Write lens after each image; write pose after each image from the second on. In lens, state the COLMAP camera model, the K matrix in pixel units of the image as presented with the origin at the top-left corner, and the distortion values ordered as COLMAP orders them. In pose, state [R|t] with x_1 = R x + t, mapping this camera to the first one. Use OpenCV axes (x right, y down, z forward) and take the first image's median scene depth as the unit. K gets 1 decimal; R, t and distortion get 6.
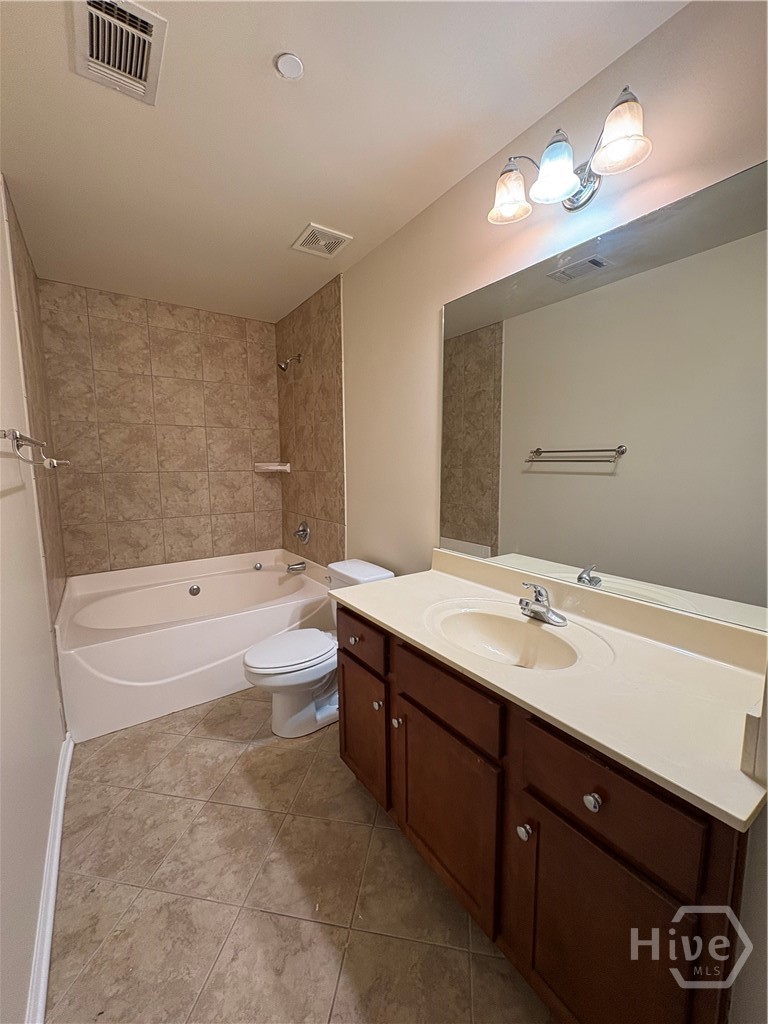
lens RADIAL K [[409.0, 0, 386.1], [0, 409.0, 510.4], [0, 0, 1]] dist [-0.002425, 0.000902]
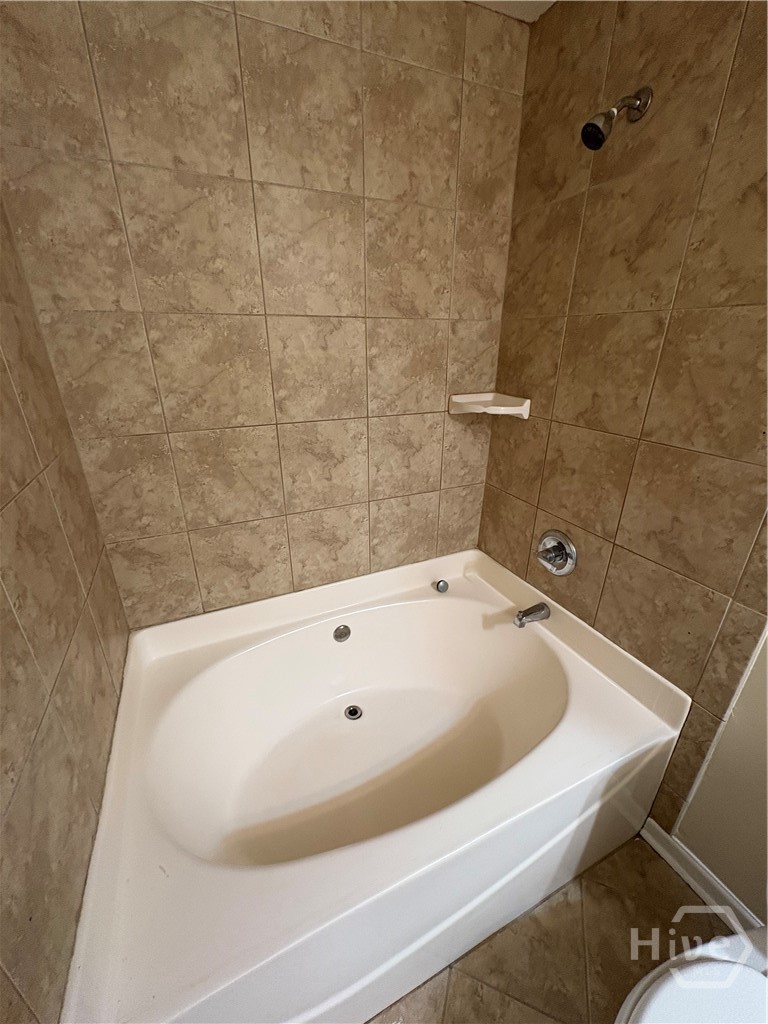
lens RADIAL K [[409.0, 0, 382.3], [0, 409.0, 509.6], [0, 0, 1]] dist [-0.002425, 0.000902]
pose [[0.982142, 0.075541, -0.172310, -0.335271], [-0.025939, 0.961476, 0.273662, -0.126902], [0.186345, -0.264305, 0.946265, 0.529725]]
